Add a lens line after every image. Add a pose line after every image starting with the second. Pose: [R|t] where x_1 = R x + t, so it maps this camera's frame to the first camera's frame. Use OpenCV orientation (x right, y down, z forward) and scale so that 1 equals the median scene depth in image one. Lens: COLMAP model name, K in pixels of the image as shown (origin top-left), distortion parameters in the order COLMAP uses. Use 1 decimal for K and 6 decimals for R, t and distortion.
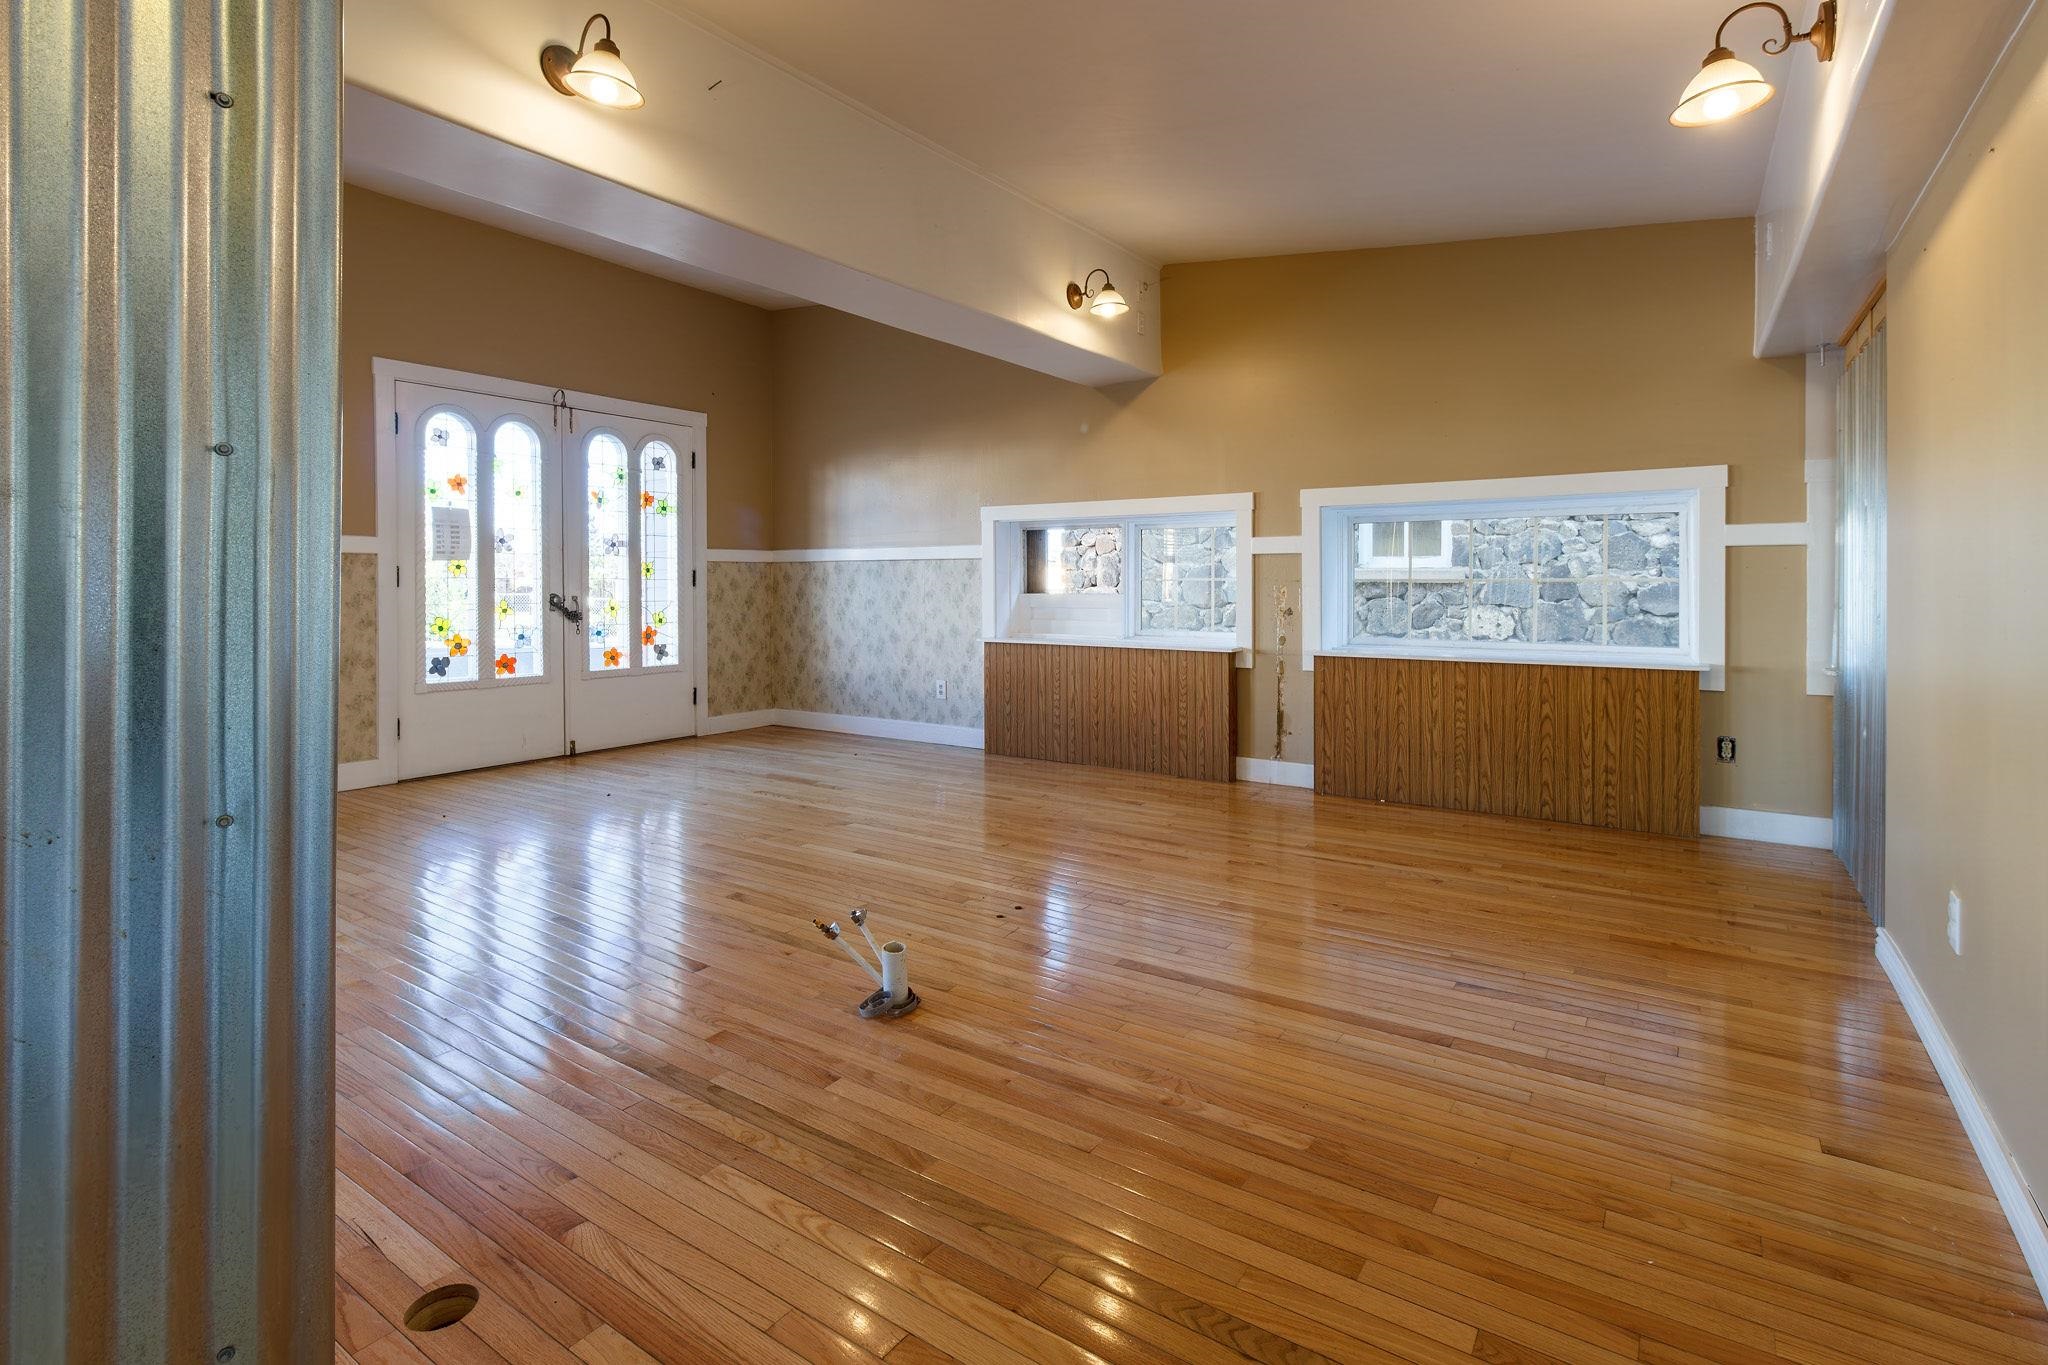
lens RADIAL K [[975.8, 0, 1030.7], [0, 975.8, 633.9], [0, 0, 1]] dist [-0.013037, -0.000190]
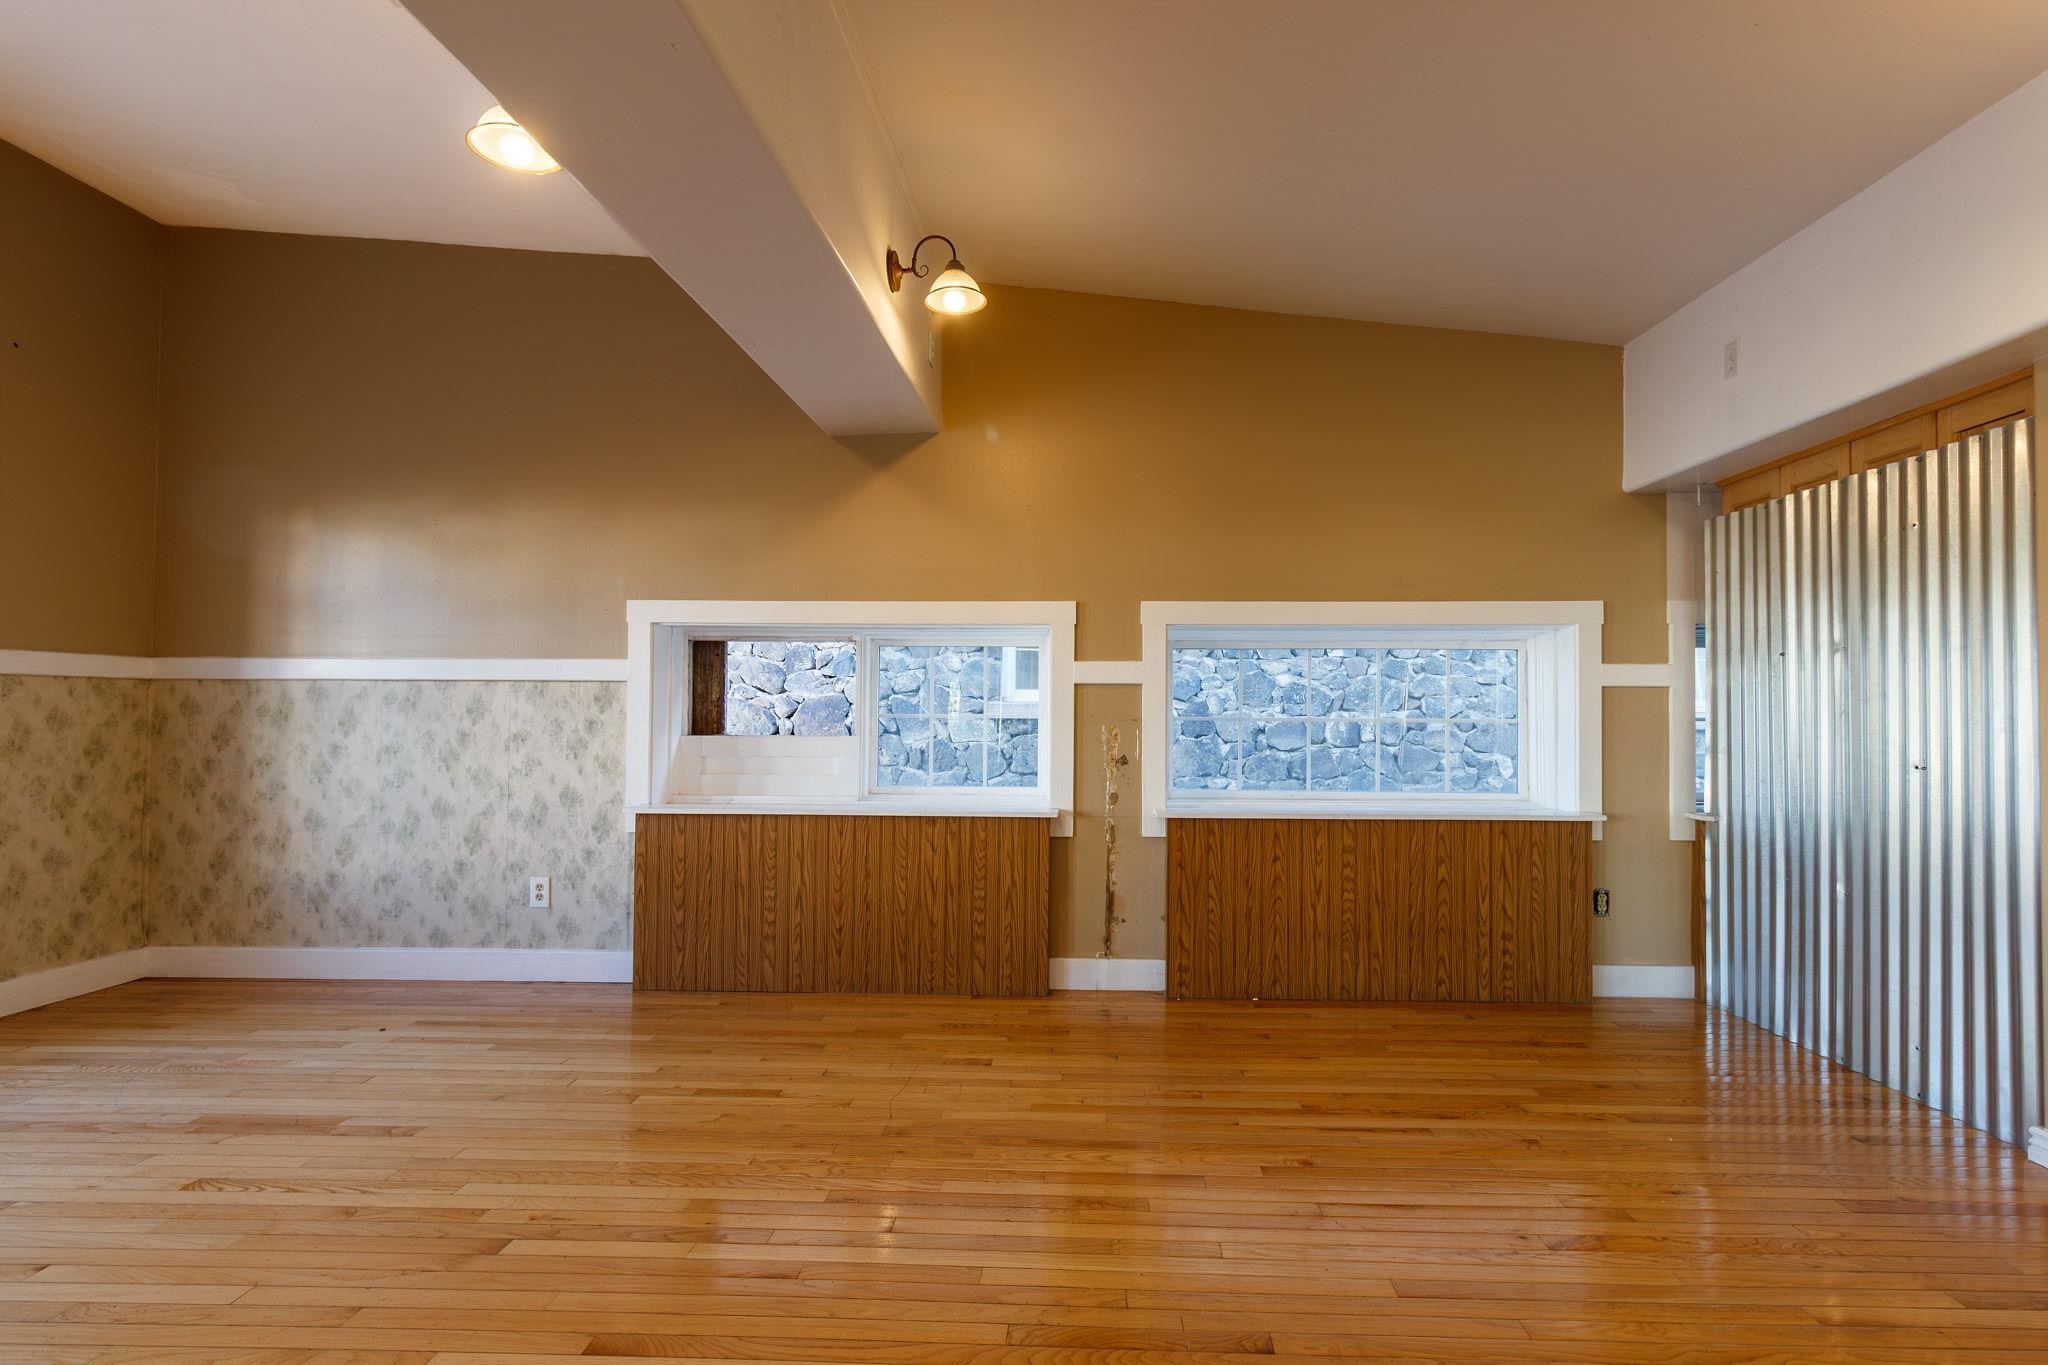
lens RADIAL K [[933.1, 0, 1025.1], [0, 933.1, 712.1], [0, 0, 1]] dist [-0.001121, 0.000221]
pose [[0.841946, 0.006503, 0.539522, -0.164686], [0.021834, 0.998698, -0.046110, -0.024289], [-0.539120, 0.050602, 0.840708, 0.362765]]
